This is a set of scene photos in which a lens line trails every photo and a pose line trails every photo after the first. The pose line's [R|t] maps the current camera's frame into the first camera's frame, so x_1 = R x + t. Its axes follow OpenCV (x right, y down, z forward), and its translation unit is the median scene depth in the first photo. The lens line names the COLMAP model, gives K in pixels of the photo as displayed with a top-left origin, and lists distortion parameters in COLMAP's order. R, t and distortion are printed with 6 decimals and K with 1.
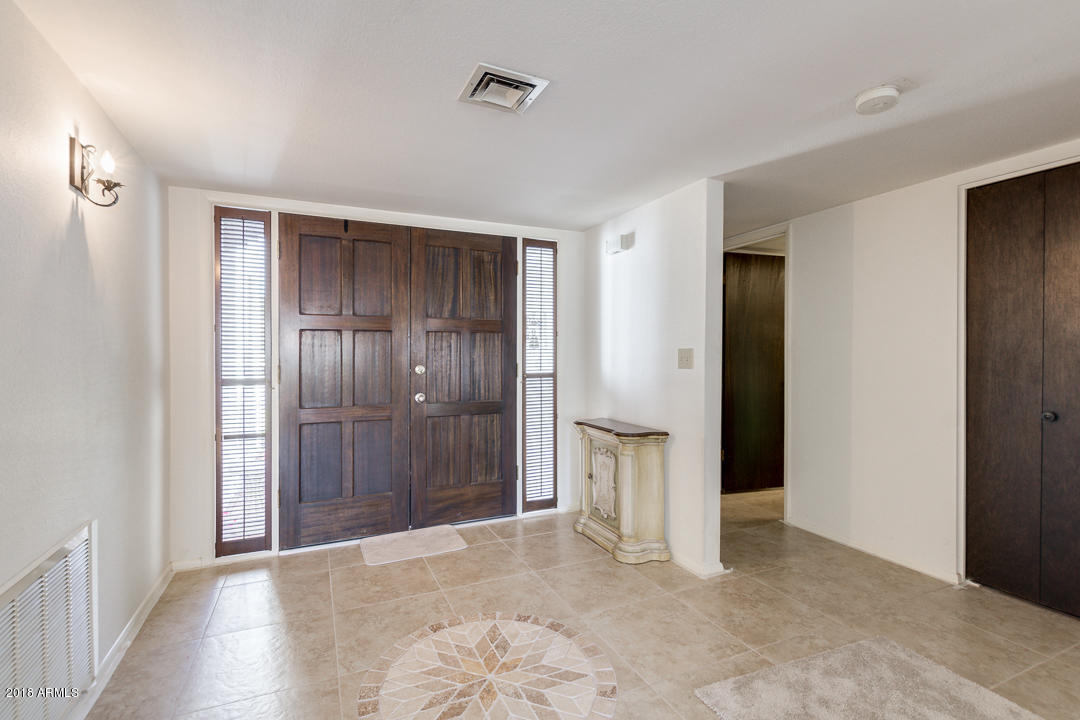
lens RADIAL K [[496.8, 0, 536.2], [0, 496.8, 365.1], [0, 0, 1]] dist [0.015445, -0.005450]
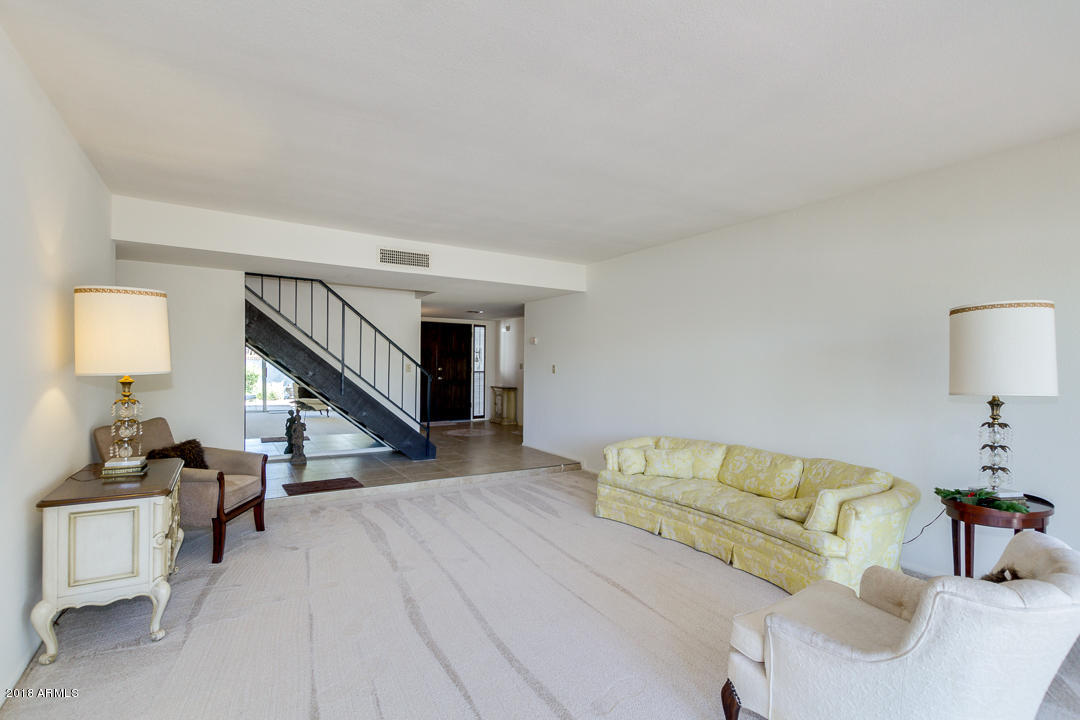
lens RADIAL K [[496.8, 0, 536.2], [0, 496.8, 365.1], [0, 0, 1]] dist [0.015445, -0.005450]
pose [[0.991667, 0.009138, 0.128506, -0.036850], [-0.009116, 0.999958, -0.000759, -0.019139], [-0.128507, -0.000418, 0.991708, -1.972103]]
